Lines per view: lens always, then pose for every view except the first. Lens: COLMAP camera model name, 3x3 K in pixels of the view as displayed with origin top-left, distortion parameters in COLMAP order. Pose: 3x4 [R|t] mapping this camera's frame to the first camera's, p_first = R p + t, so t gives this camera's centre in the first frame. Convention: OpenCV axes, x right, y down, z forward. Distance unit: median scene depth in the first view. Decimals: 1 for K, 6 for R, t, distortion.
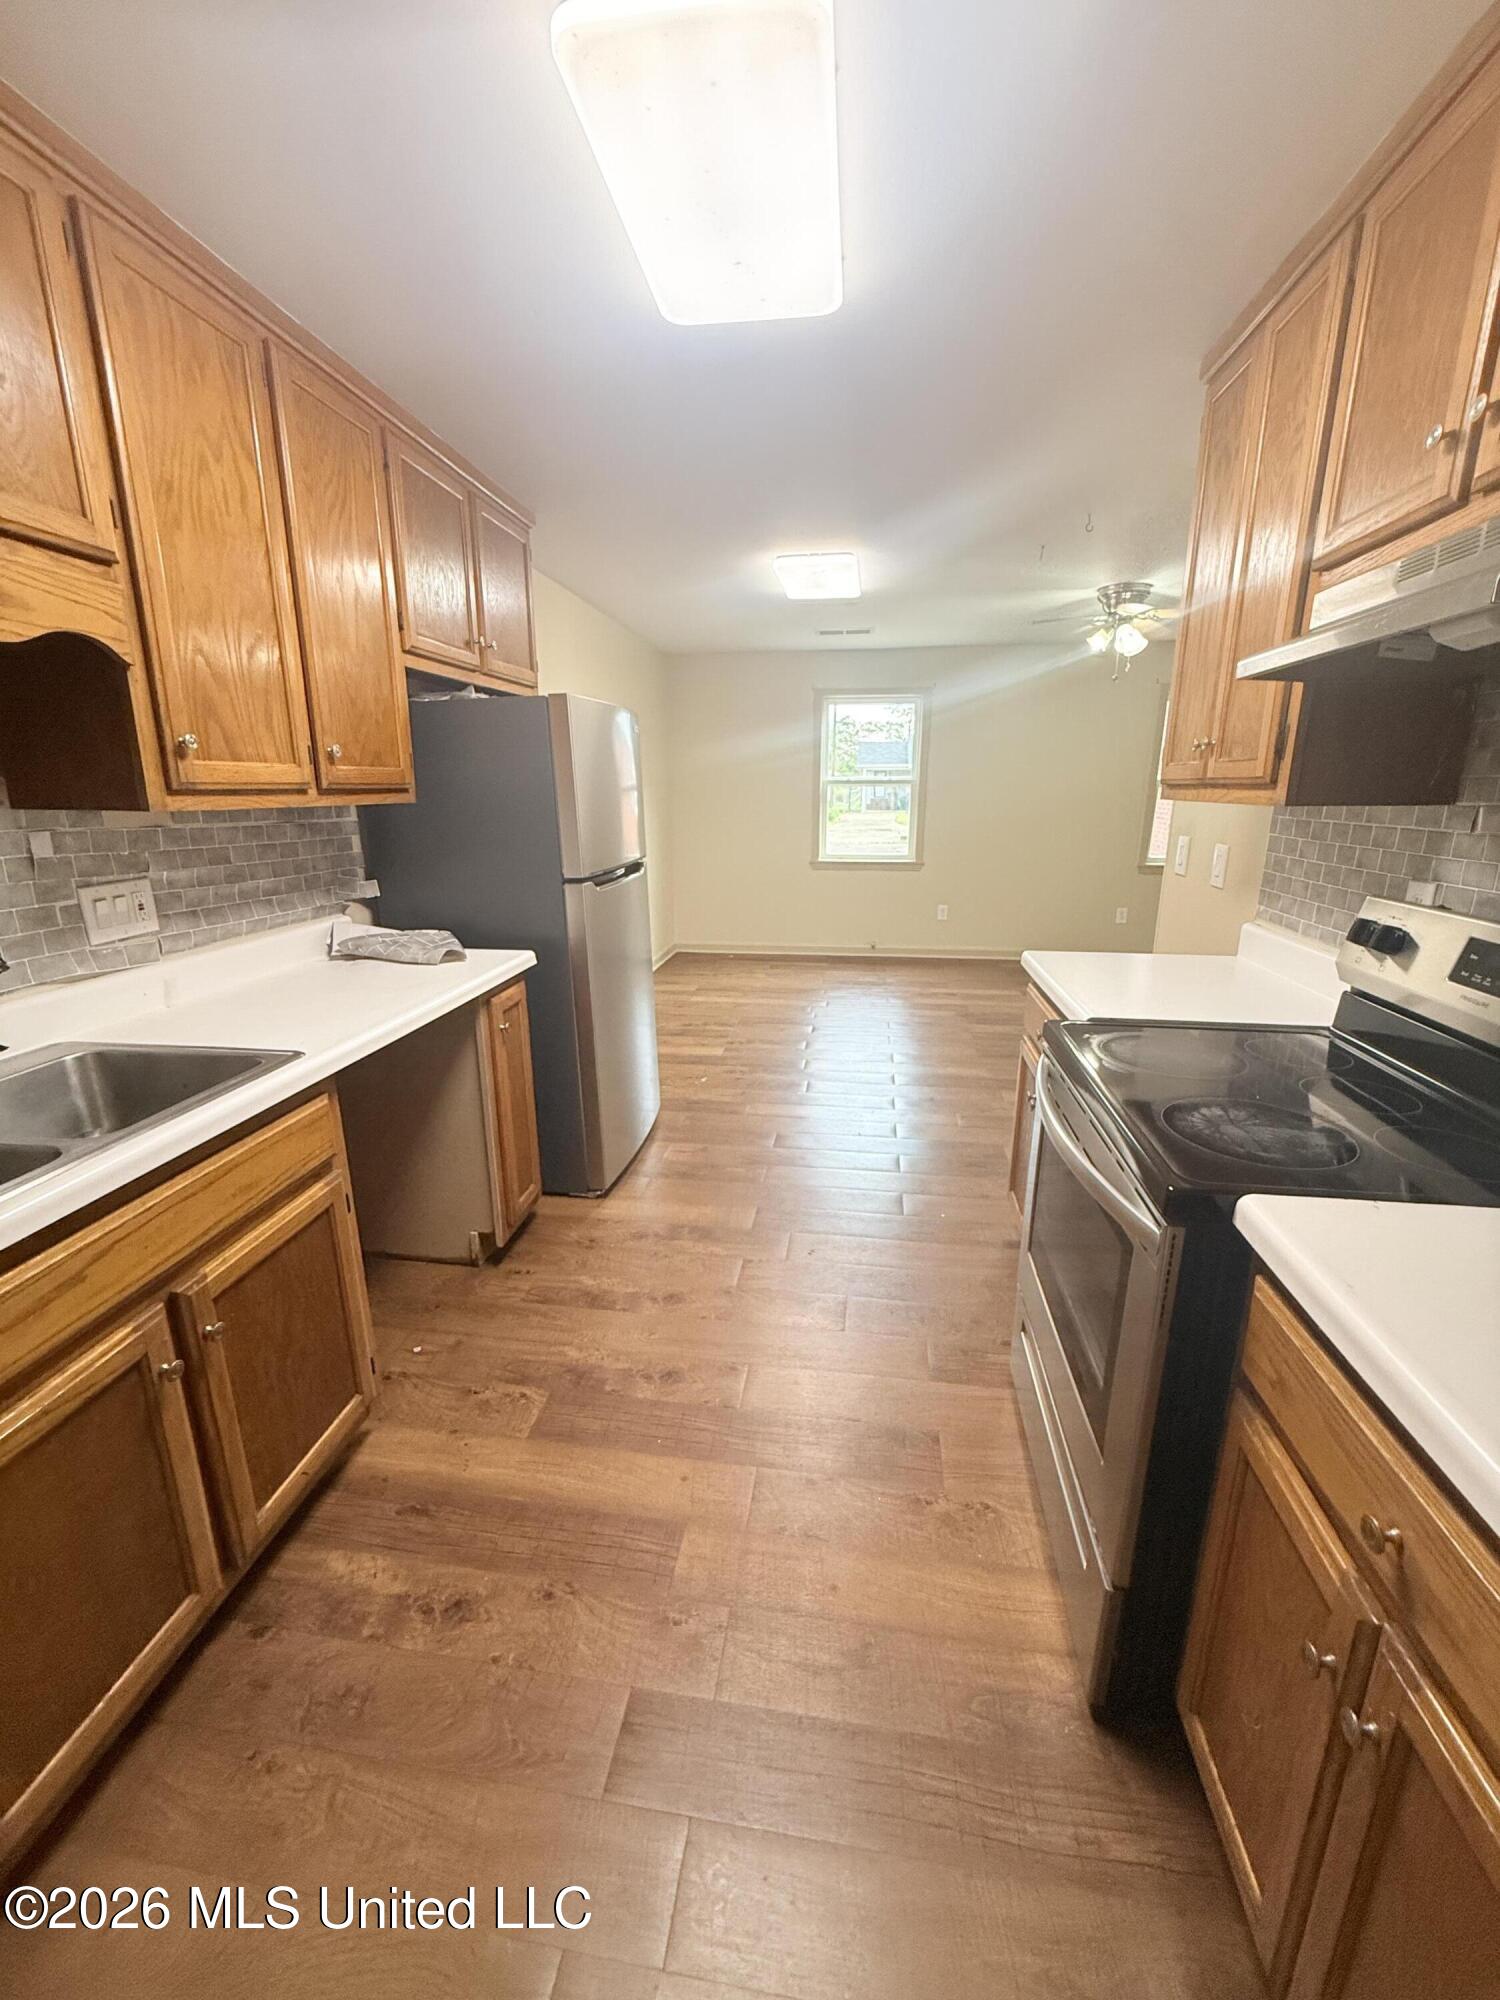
lens RADIAL K [[799.1, 0, 750.0], [0, 799.1, 1000.0], [0, 0, 1]] dist [0.000763, 0.000156]
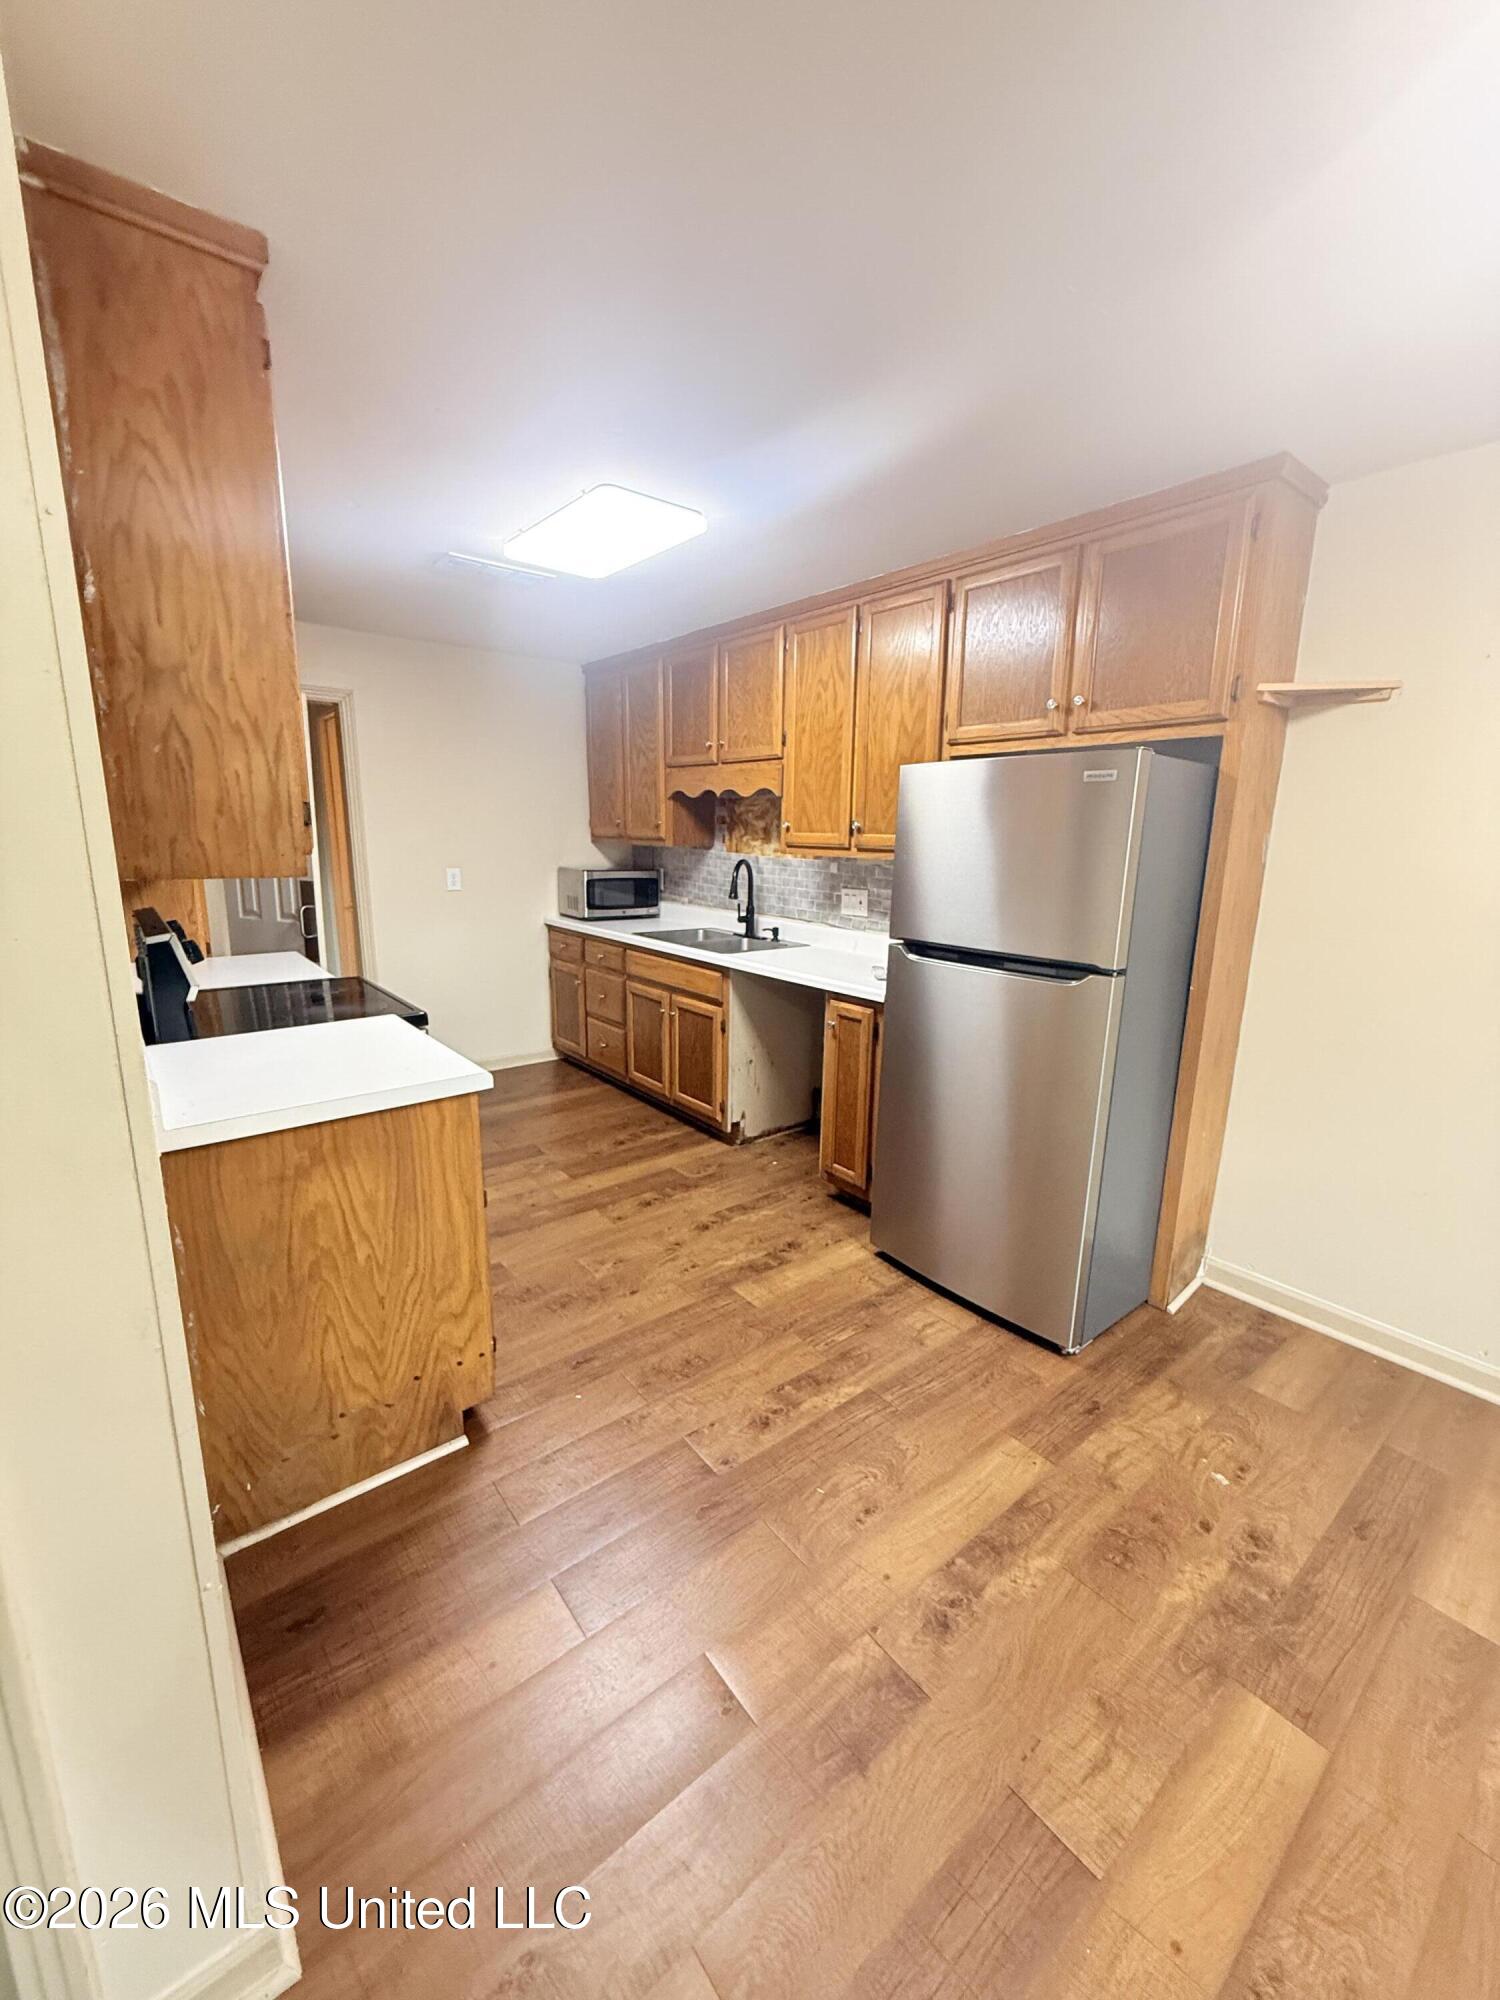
lens RADIAL K [[799.1, 0, 750.0], [0, 799.1, 1000.0], [0, 0, 1]] dist [0.000763, 0.000156]
pose [[-0.684399, 0.142013, -0.715144, 0.971025], [-0.202249, 0.905378, 0.373344, -0.623399], [0.700495, 0.400153, -0.590918, 2.203484]]
